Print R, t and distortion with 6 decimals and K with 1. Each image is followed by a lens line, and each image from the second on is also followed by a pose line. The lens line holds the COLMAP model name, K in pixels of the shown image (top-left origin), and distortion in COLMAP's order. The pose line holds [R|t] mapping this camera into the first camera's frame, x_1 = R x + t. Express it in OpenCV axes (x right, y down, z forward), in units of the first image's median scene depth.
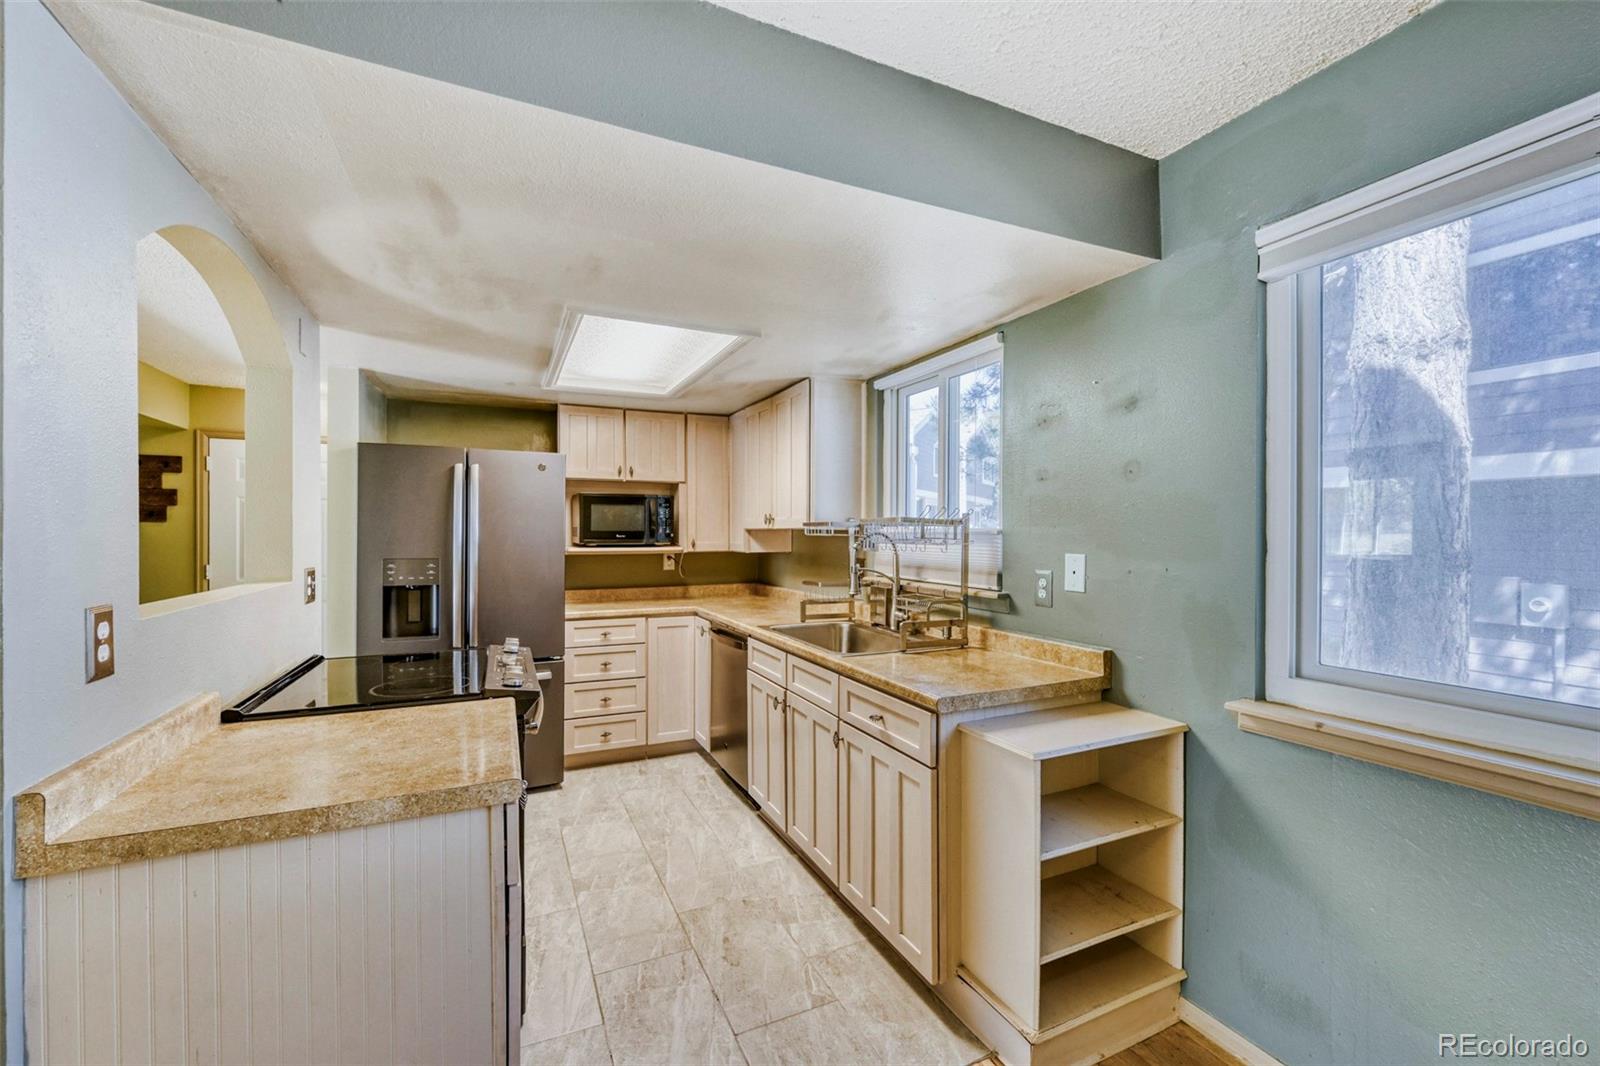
lens RADIAL K [[643.3, 0, 801.4], [0, 643.3, 535.2], [0, 0, 1]] dist [-0.000533, 0.000825]
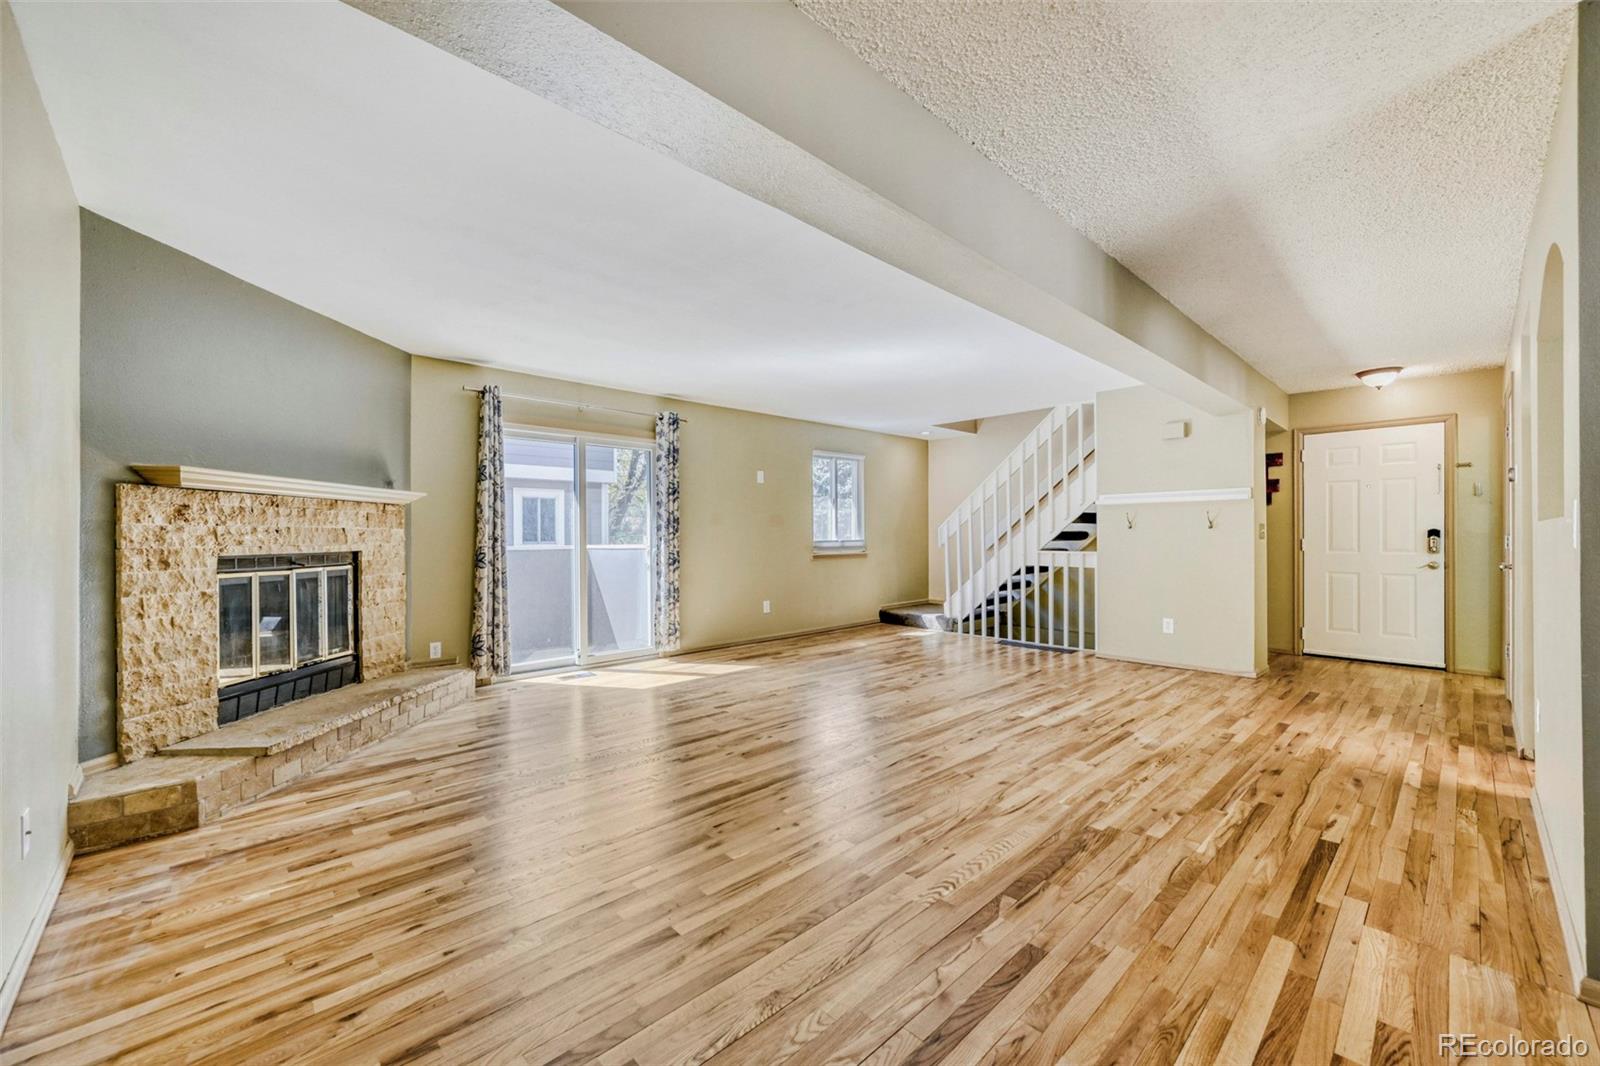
lens RADIAL K [[643.3, 0, 807.8], [0, 643.3, 535.3], [0, 0, 1]] dist [-0.000533, 0.000825]
pose [[0.336981, -0.008387, -0.941474, -0.119709], [0.003701, 0.999964, -0.007583, 0.070753], [0.941504, -0.000930, 0.337000, -0.464022]]
